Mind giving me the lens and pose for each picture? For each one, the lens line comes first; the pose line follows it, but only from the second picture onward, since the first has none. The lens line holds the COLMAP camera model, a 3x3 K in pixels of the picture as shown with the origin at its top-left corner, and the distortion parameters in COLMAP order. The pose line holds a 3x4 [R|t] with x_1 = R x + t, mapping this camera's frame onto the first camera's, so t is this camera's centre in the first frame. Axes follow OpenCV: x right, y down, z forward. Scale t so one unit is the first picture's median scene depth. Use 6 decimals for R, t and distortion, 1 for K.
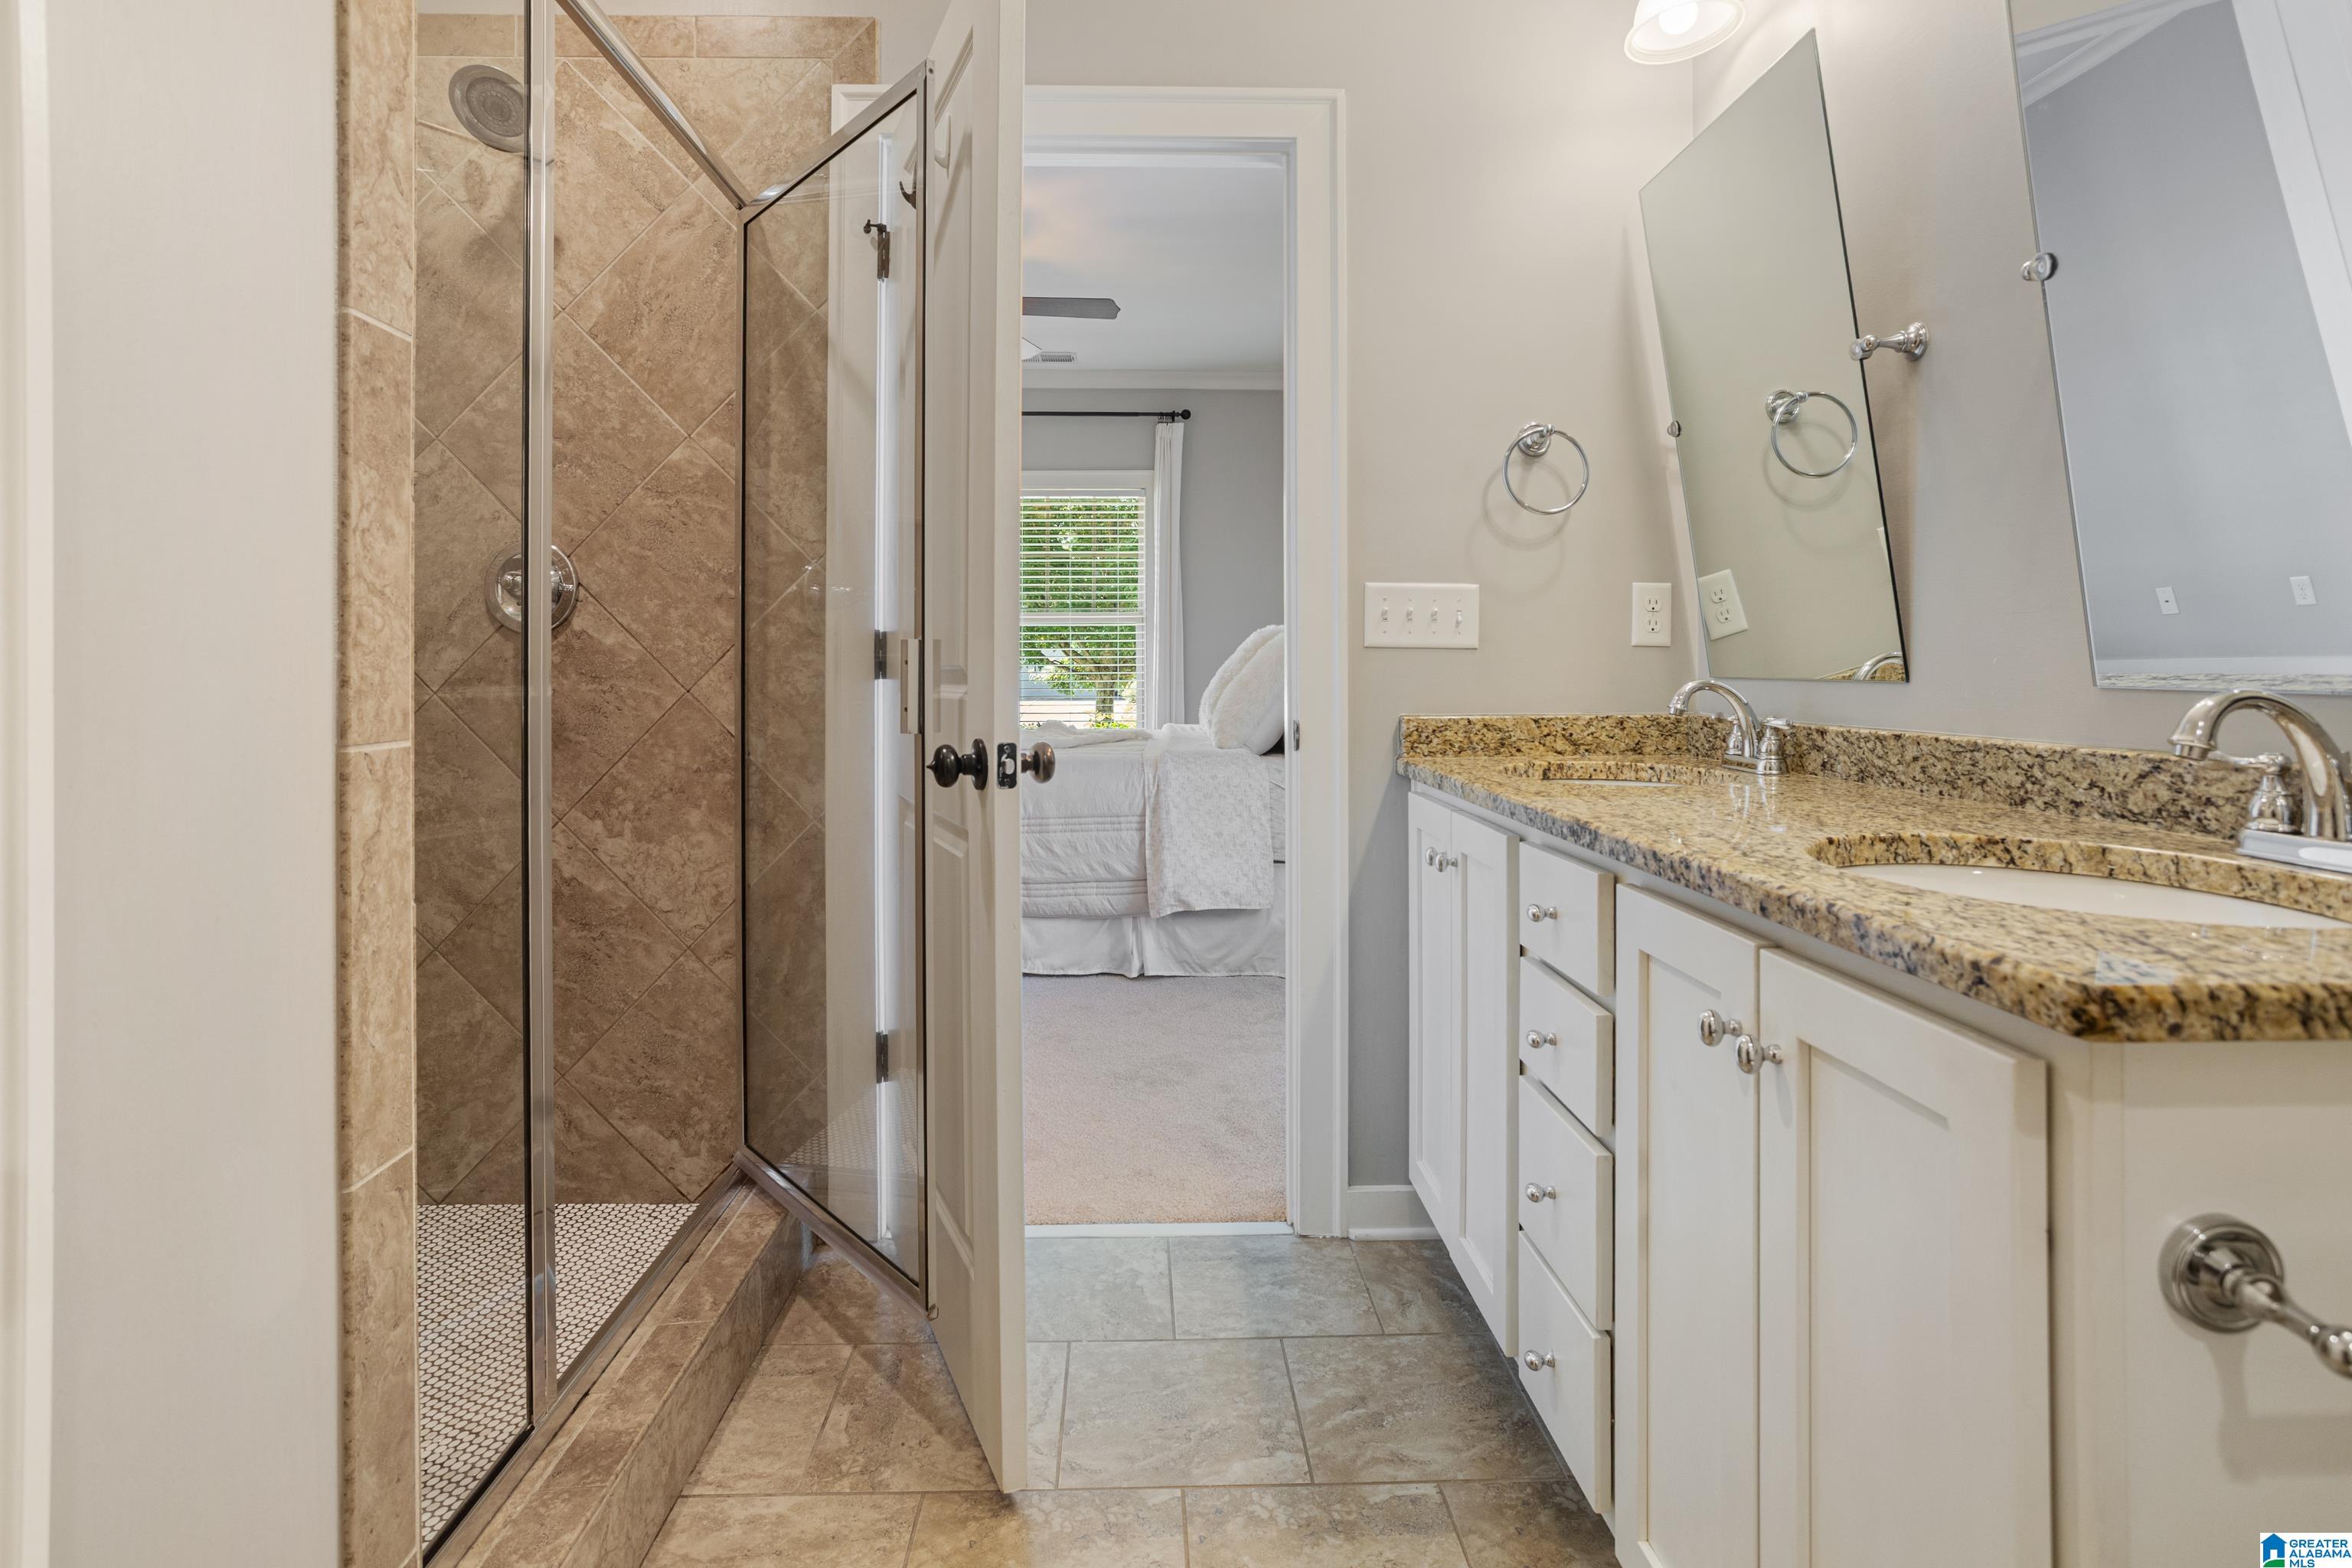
lens RADIAL K [[1170.0, 0, 1175.1], [0, 1170.0, 667.4], [0, 0, 1]] dist [-0.000493, 0.000970]
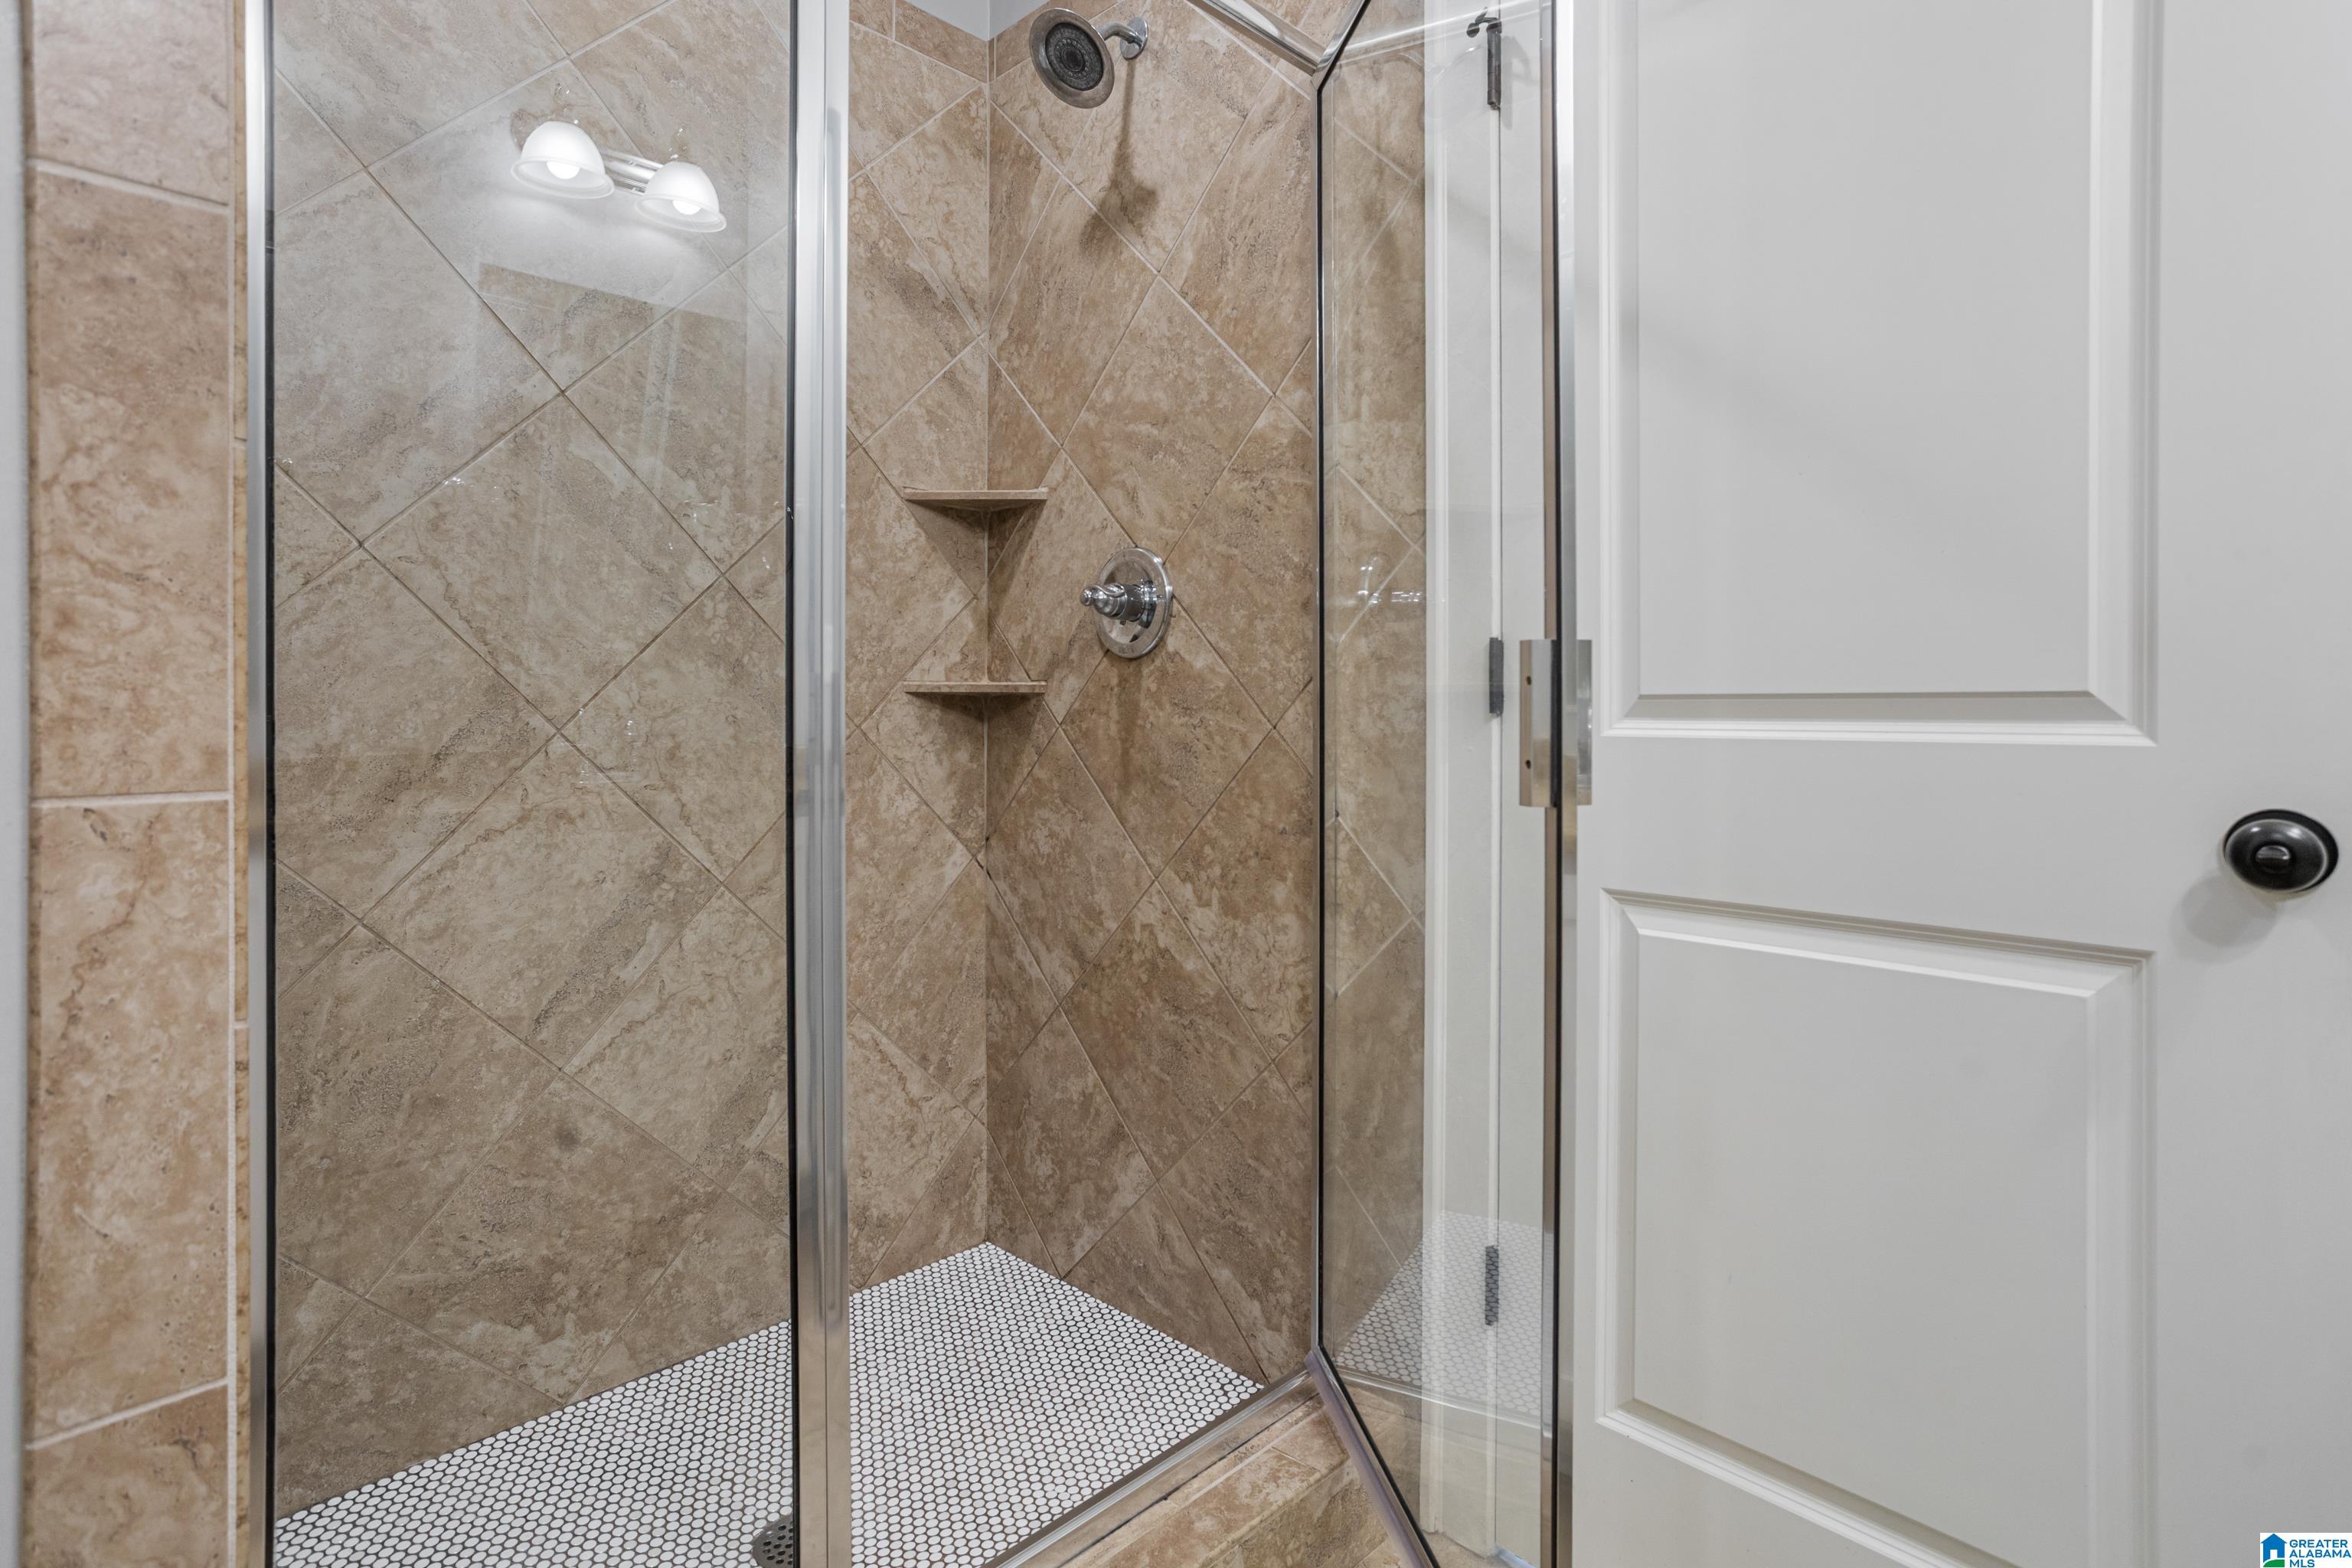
lens RADIAL K [[1192.3, 0, 1180.7], [0, 1192.3, 703.9], [0, 0, 1]] dist [-0.047406, 0.000894]
pose [[0.700214, -0.000032, -0.713933, 0.097666], [0.000504, 1.000000, 0.000450, 0.004841], [0.713933, -0.000675, 0.700214, 0.412204]]
